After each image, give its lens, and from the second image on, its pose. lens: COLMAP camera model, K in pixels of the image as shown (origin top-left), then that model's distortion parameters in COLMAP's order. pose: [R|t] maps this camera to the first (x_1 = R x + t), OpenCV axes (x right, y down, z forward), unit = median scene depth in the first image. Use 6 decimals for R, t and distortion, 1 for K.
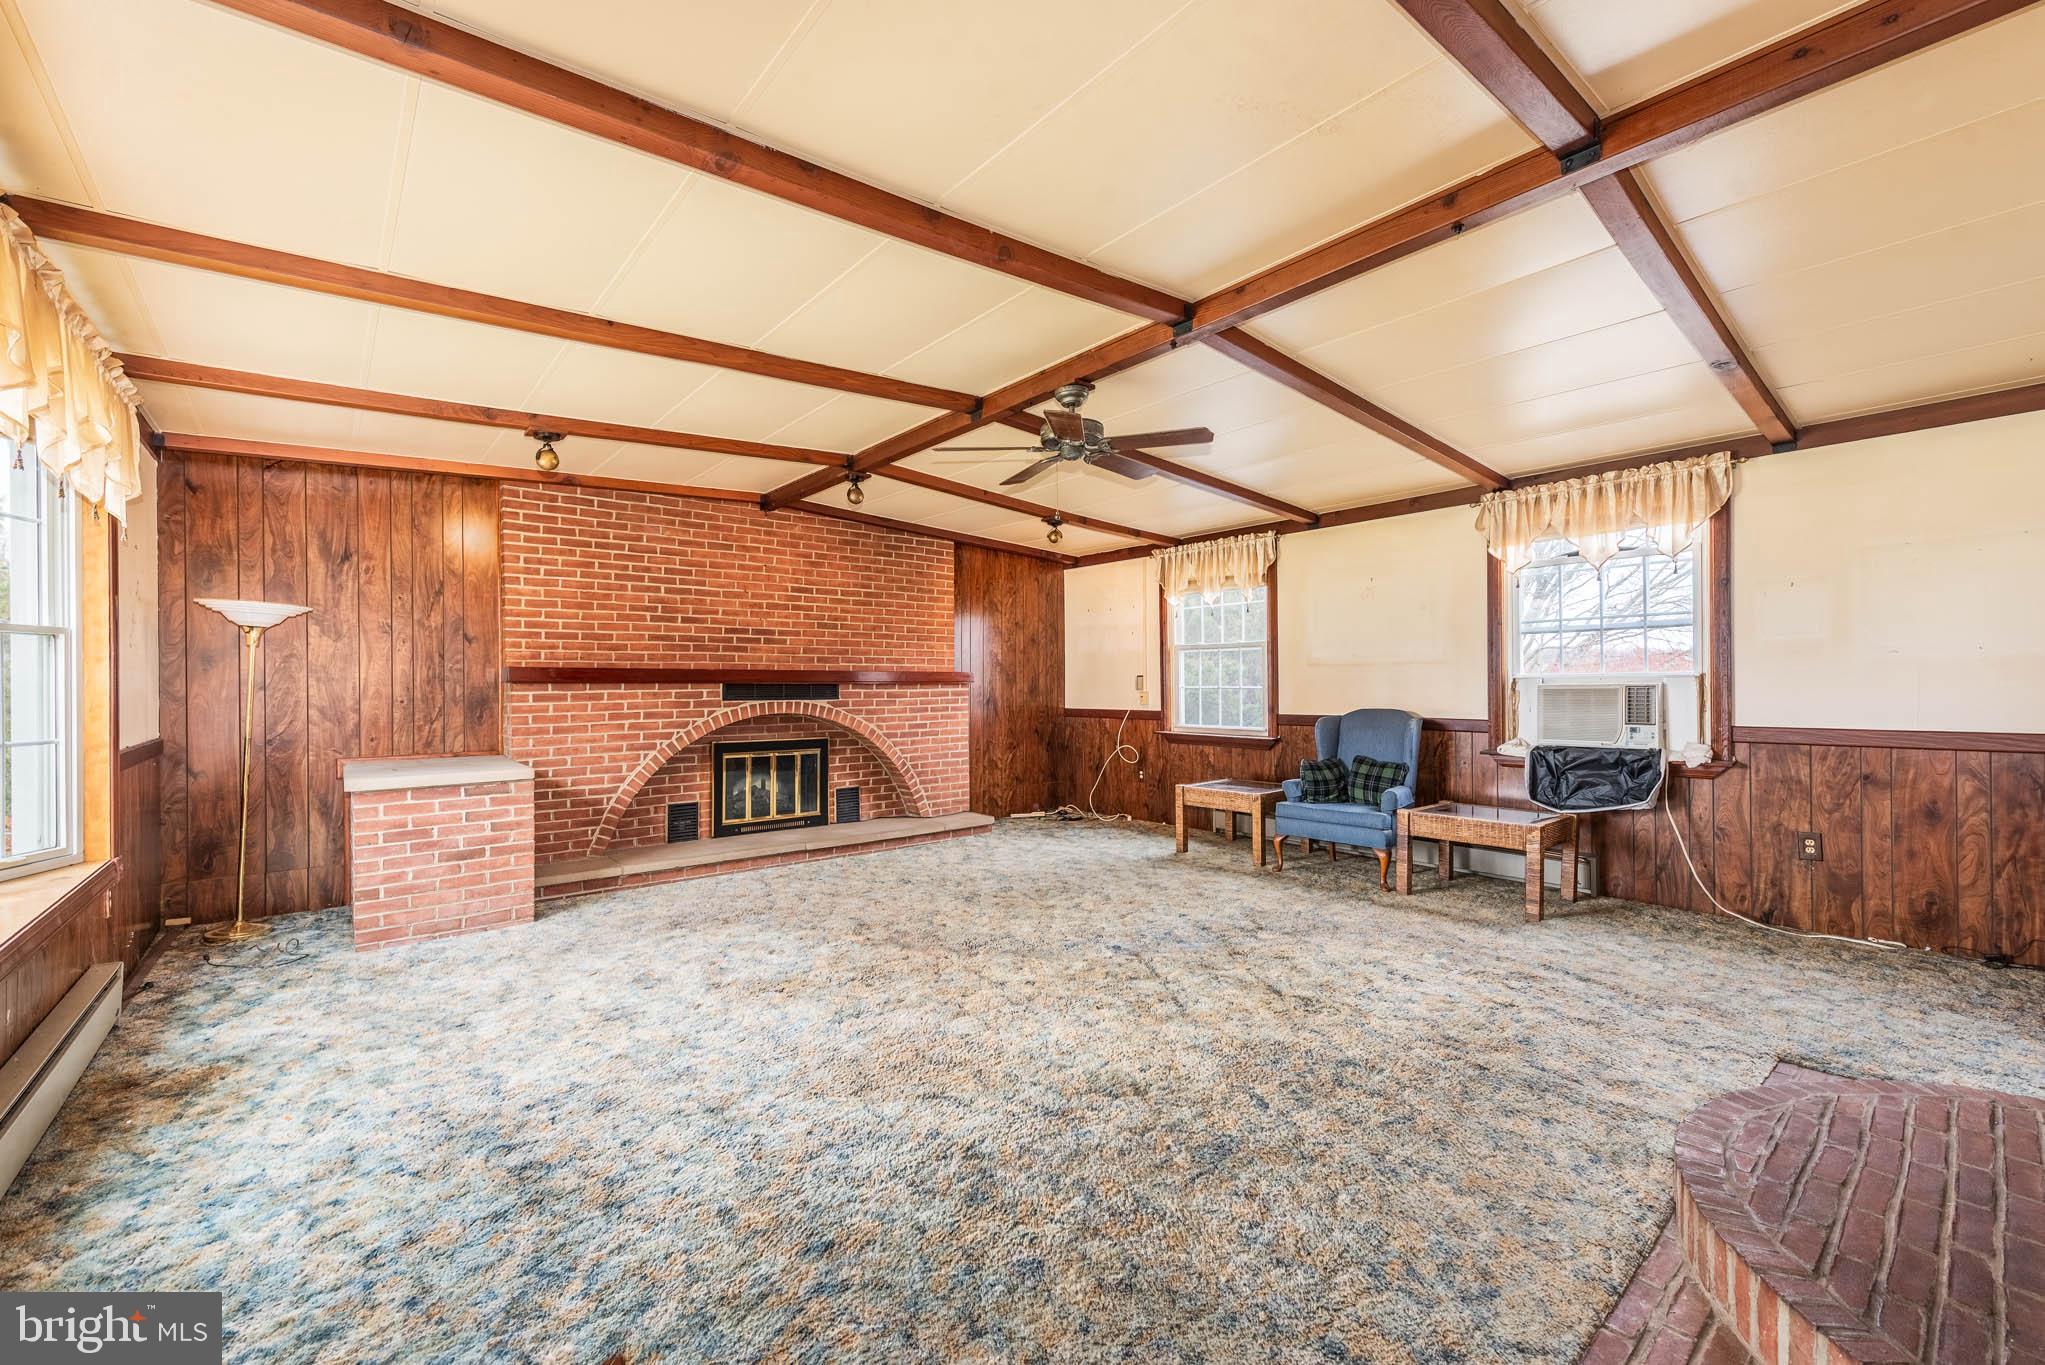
lens RADIAL K [[813.2, 0, 1010.3], [0, 813.2, 679.4], [0, 0, 1]] dist [0.018342, -0.006379]
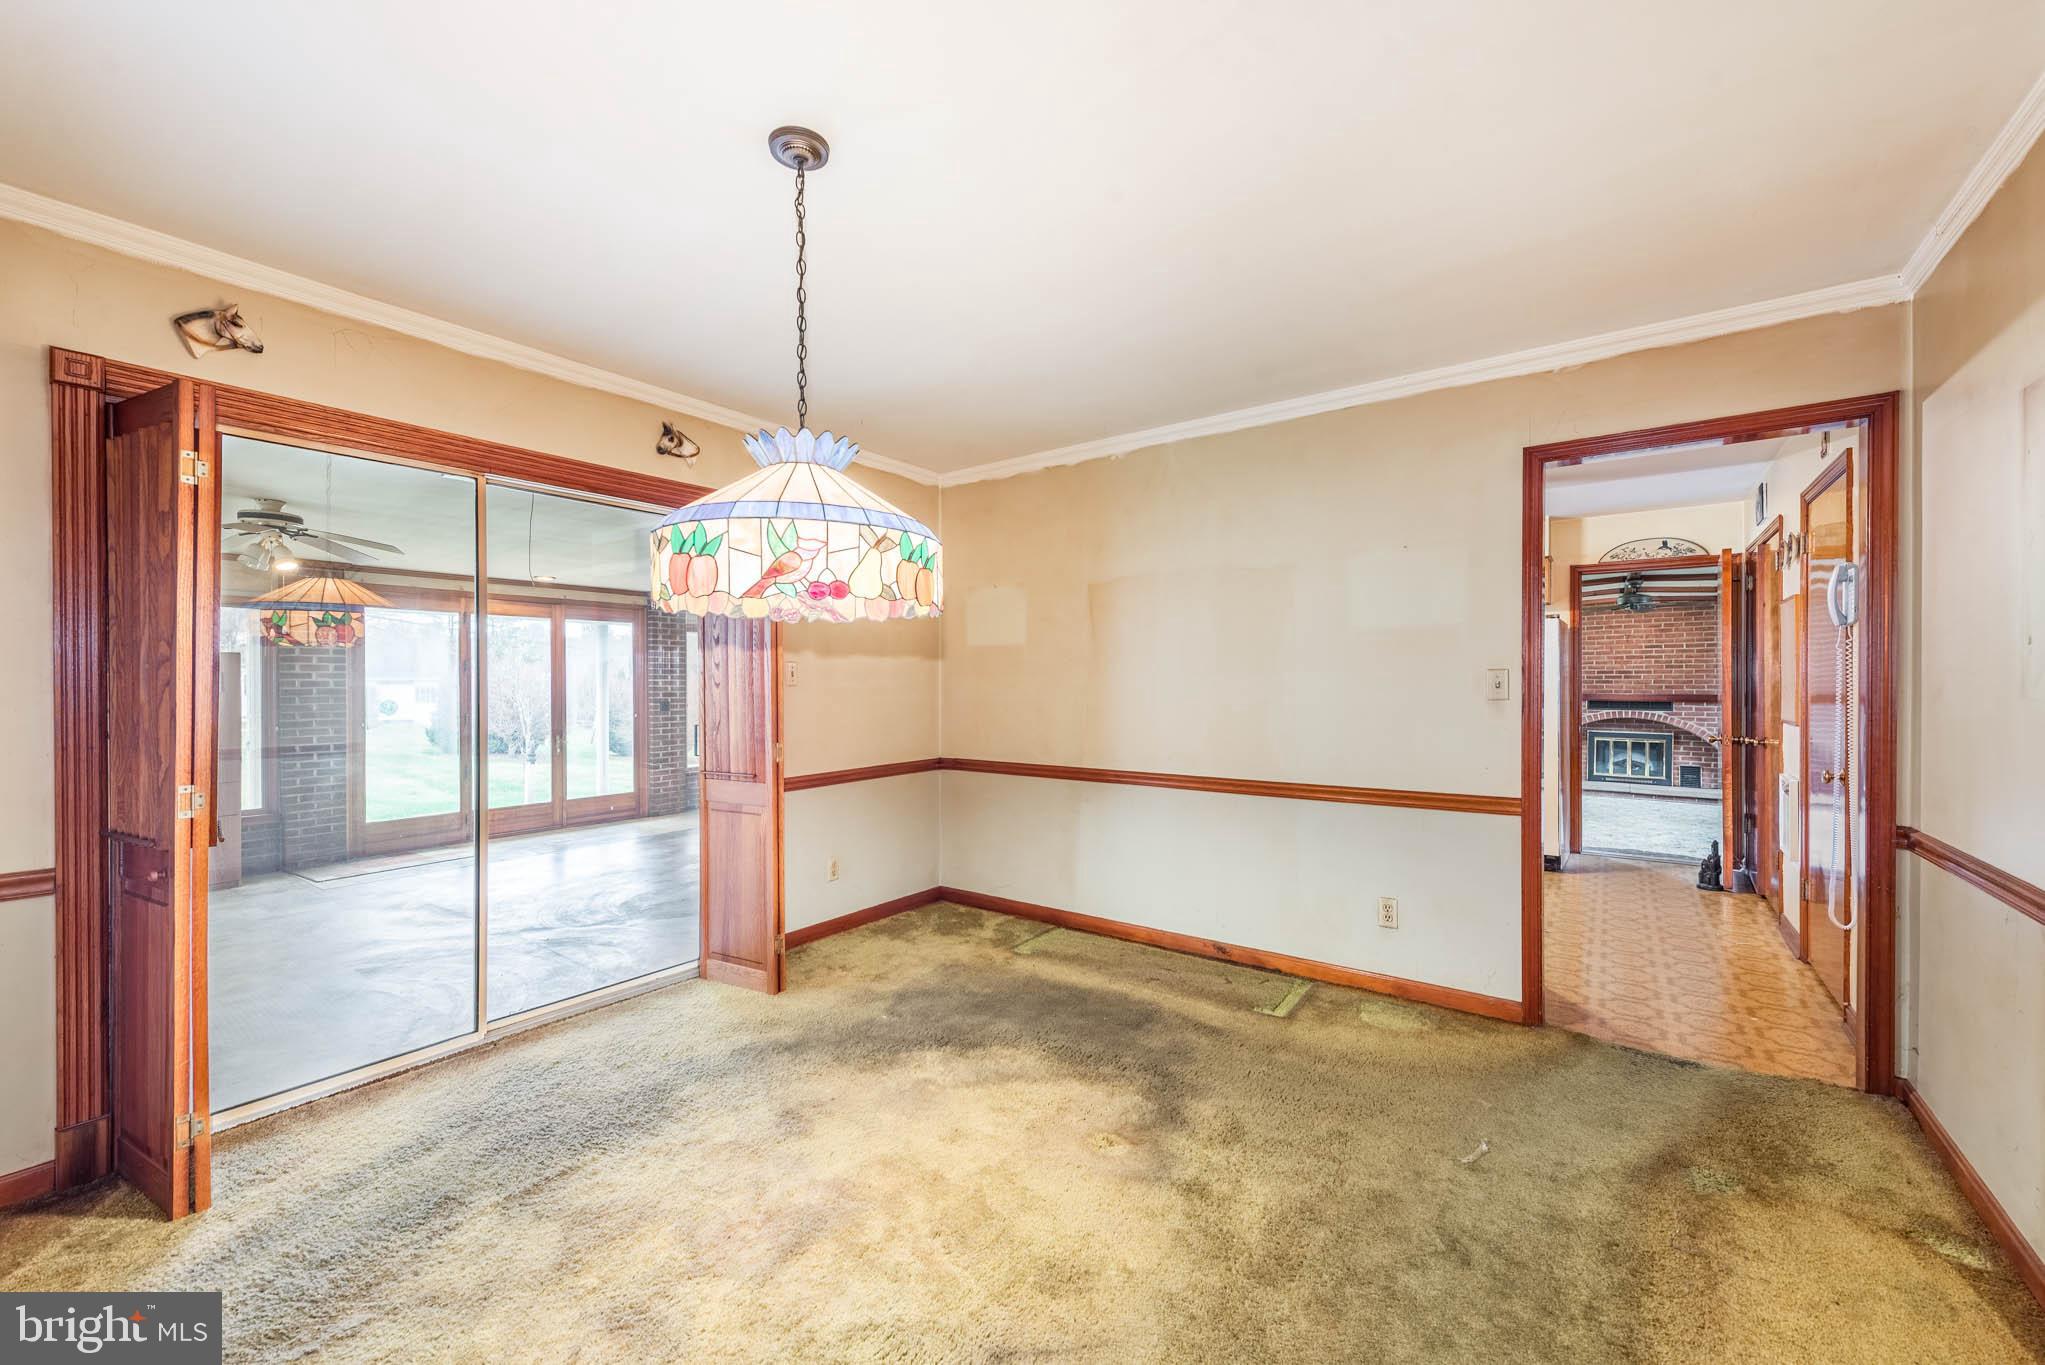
lens RADIAL K [[819.8, 0, 1022.5], [0, 819.8, 682.5], [0, 0, 1]] dist [0.019664, -0.006448]
pose [[0.252773, 0.007083, -0.967500, 1.127939], [0.005110, 0.999949, 0.008656, -0.057433], [0.967512, -0.007132, 0.252724, -0.745943]]
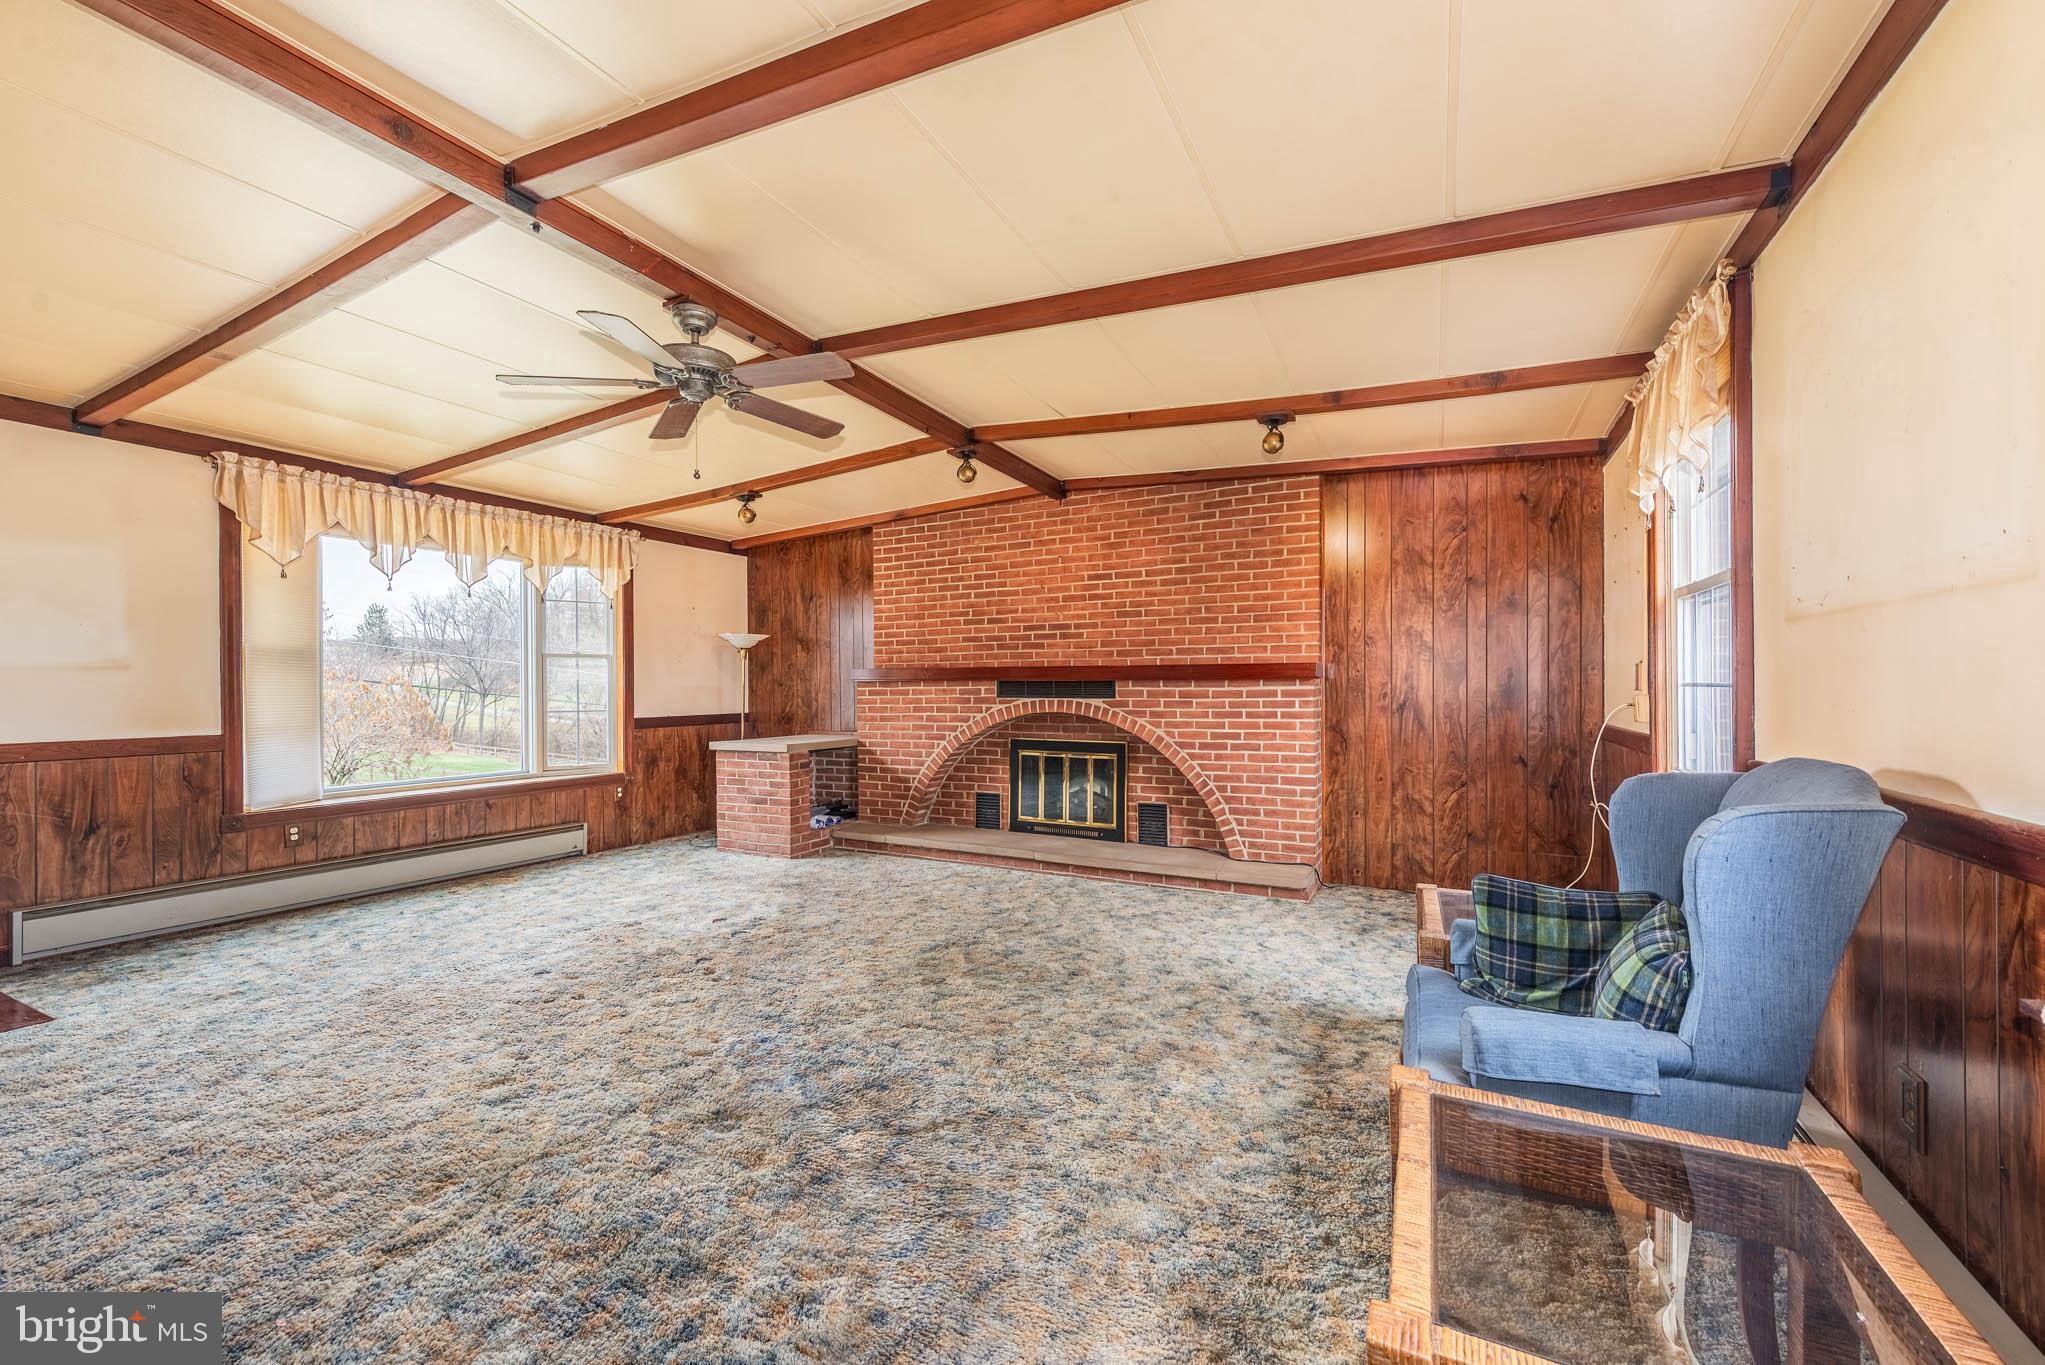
lens RADIAL K [[819.8, 0, 1022.5], [0, 819.8, 682.5], [0, 0, 1]] dist [0.019664, -0.006448]
pose [[0.390939, -0.002048, -0.920414, 0.566218], [0.008151, 0.999966, 0.001237, 0.005875], [0.920380, -0.007986, 0.390942, 0.582785]]
